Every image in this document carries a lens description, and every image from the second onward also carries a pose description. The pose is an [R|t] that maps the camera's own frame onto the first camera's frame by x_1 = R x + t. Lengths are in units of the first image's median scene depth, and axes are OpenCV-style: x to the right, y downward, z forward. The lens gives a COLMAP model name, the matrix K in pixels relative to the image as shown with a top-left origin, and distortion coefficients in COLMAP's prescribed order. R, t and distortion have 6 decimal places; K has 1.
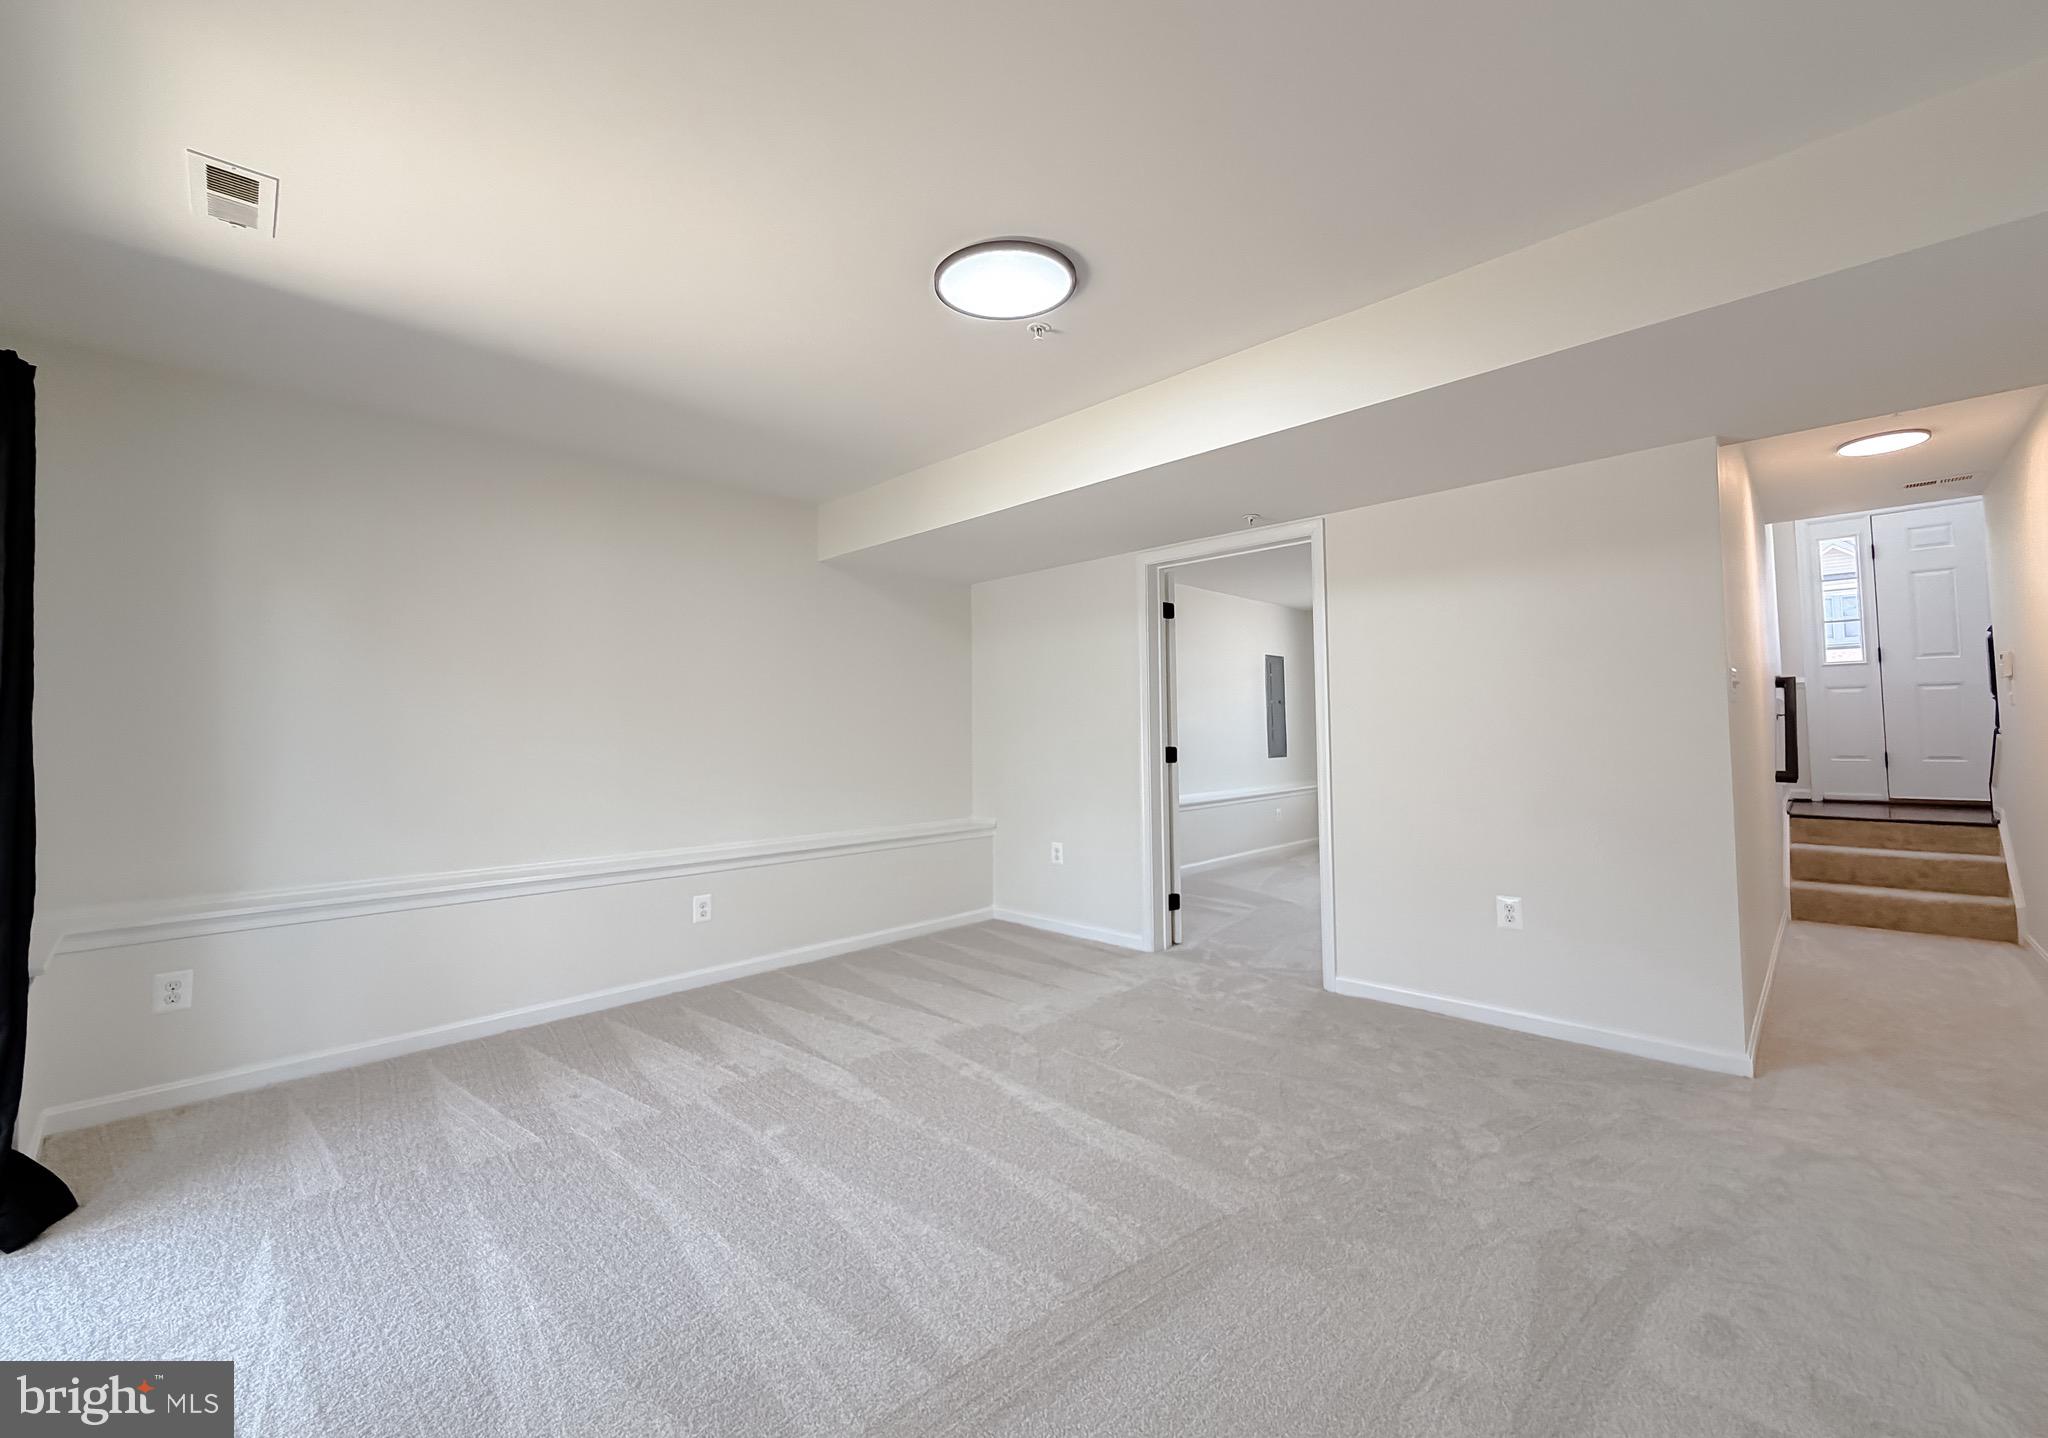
lens RADIAL K [[834.2, 0, 1024.0], [0, 834.2, 719.0], [0, 0, 1]] dist [-0.000448, -0.000061]
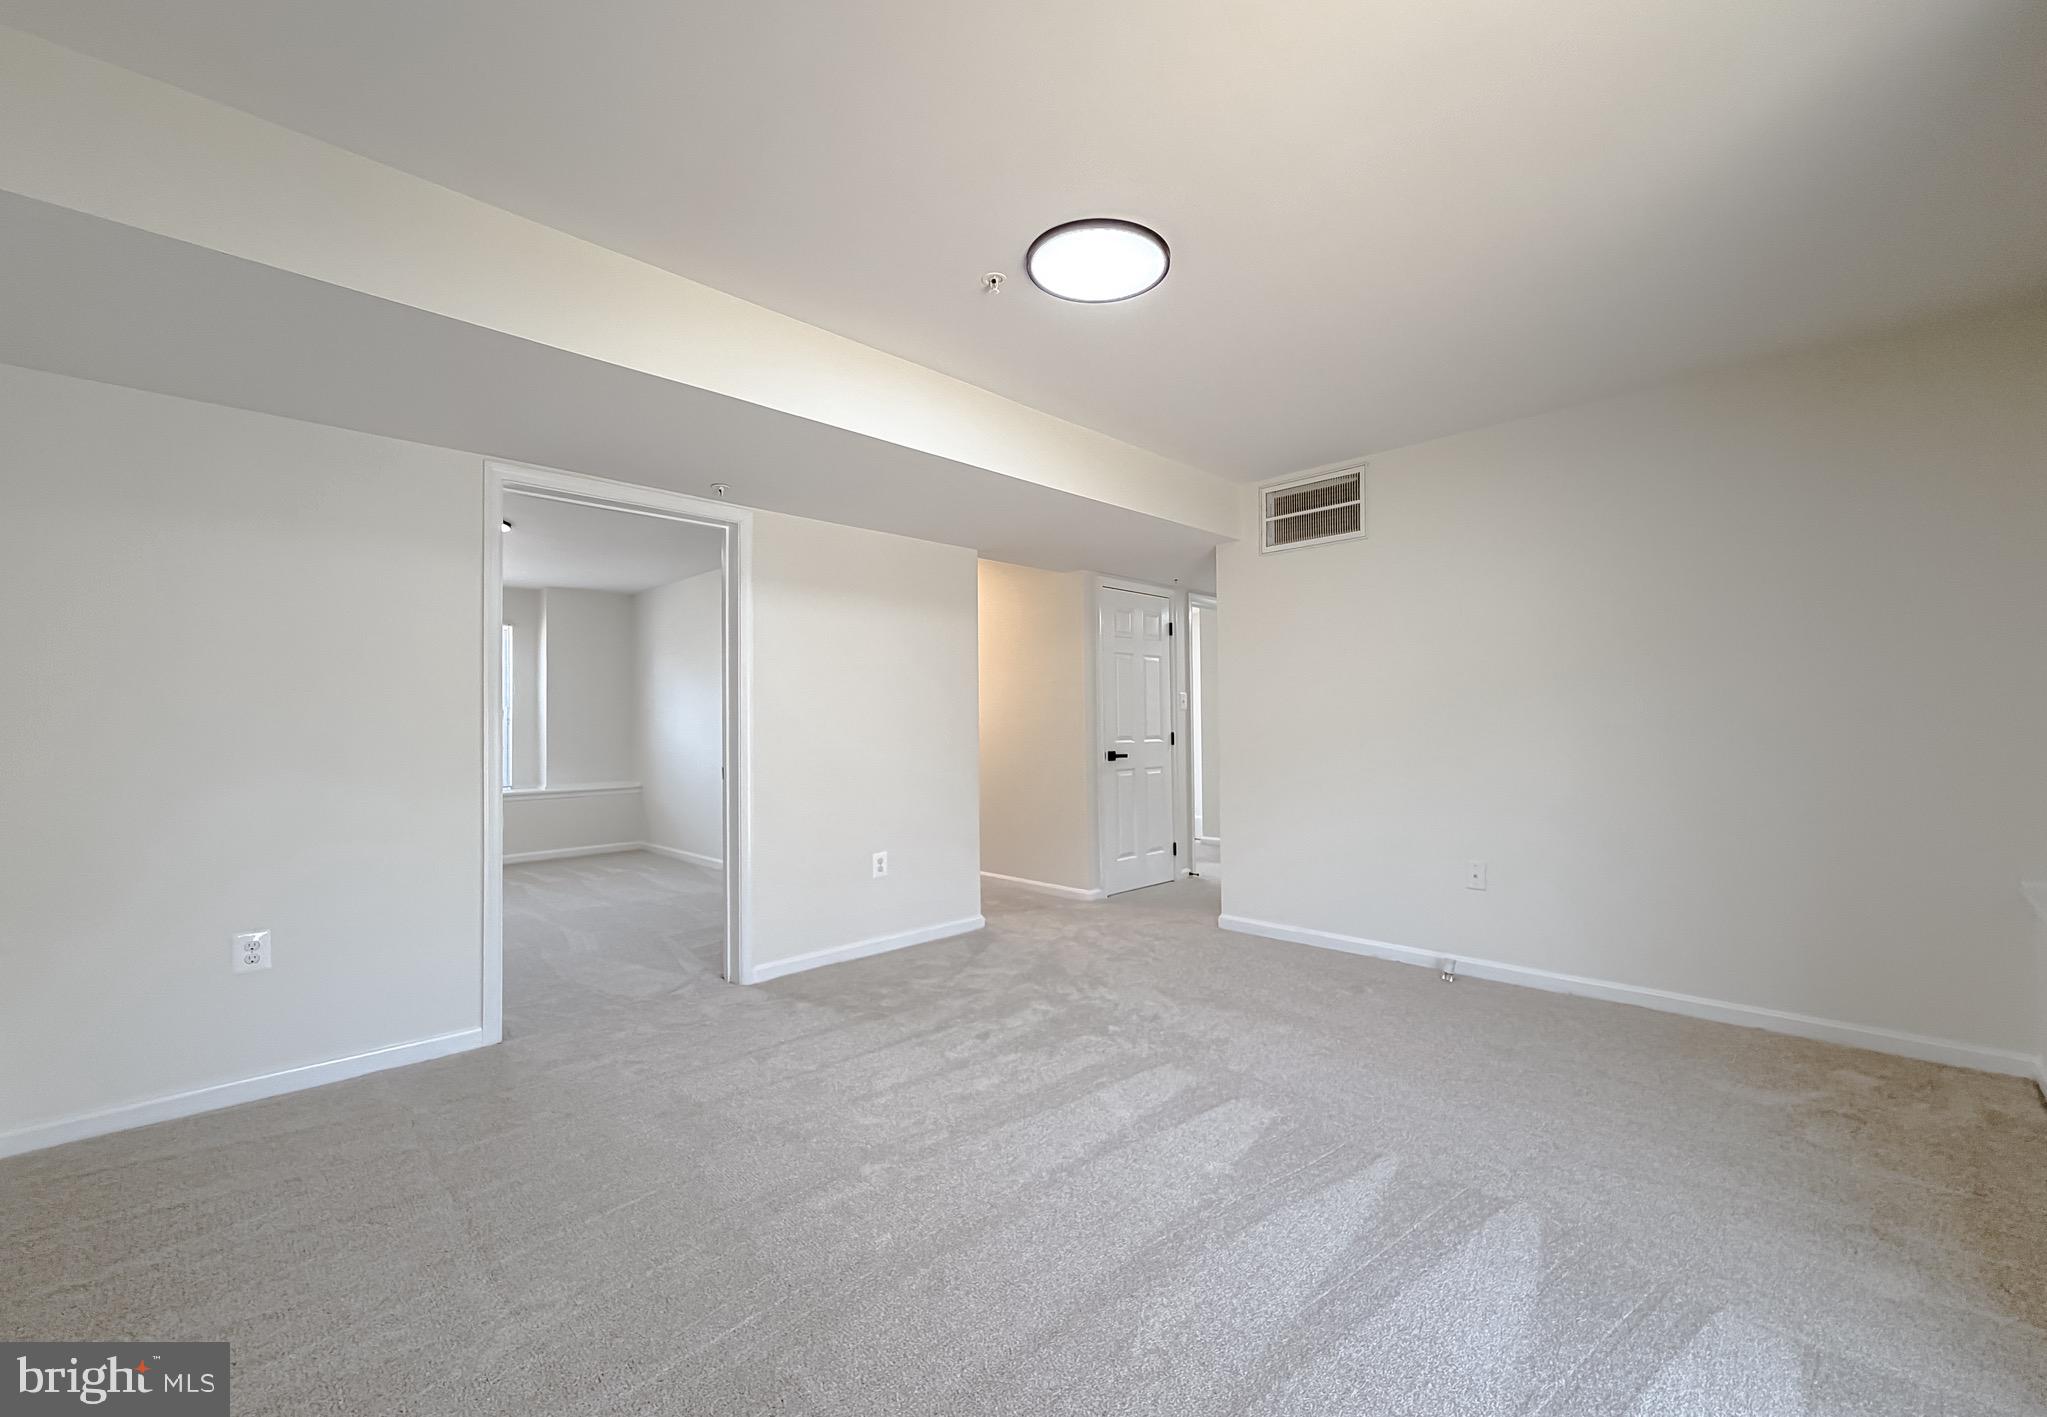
lens RADIAL K [[835.2, 0, 1023.5], [0, 835.2, 708.5], [0, 0, 1]] dist [0.000211, -0.000144]
pose [[0.002709, 0.030261, 0.999538, -0.695881], [-0.015827, 0.999418, -0.030214, 0.023522], [-0.999871, -0.015738, 0.003186, 0.737431]]
